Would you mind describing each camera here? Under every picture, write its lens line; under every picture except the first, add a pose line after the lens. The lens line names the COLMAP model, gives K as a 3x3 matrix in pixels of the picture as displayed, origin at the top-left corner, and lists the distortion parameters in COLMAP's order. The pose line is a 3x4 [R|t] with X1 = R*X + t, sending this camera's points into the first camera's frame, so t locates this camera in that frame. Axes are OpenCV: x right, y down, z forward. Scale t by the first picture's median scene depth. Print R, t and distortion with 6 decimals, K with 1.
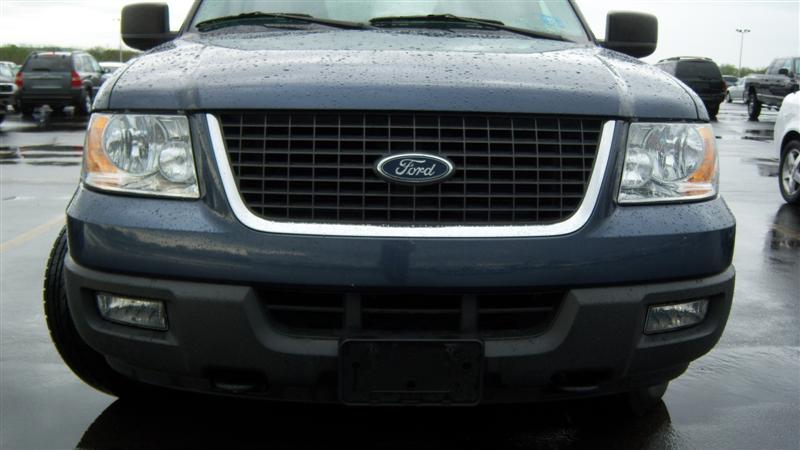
lens RADIAL K [[867.6, 0, 400.0], [0, 867.6, 225.0], [0, 0, 1]] dist [-0.089616, -0.006389]
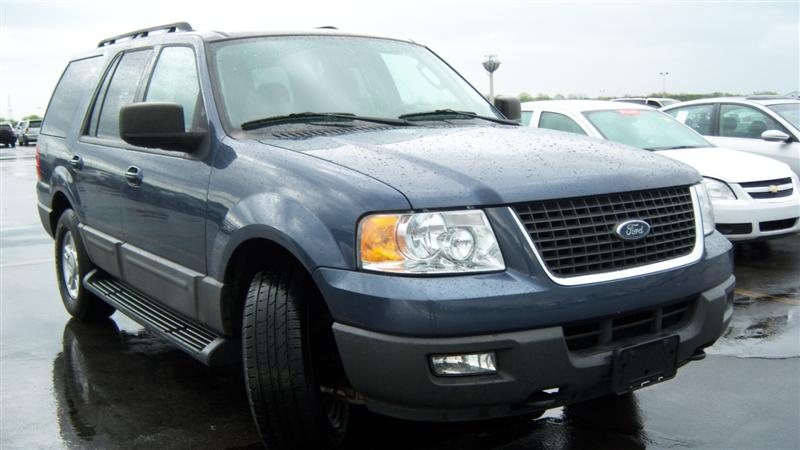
lens RADIAL K [[867.6, 0, 400.0], [0, 867.6, 225.0], [0, 0, 1]] dist [-0.089616, -0.006389]
pose [[0.839053, -0.107812, 0.533261, -1.113281], [0.131978, 0.991226, -0.007258, -0.114795], [-0.527800, 0.076469, 0.845920, -0.063367]]
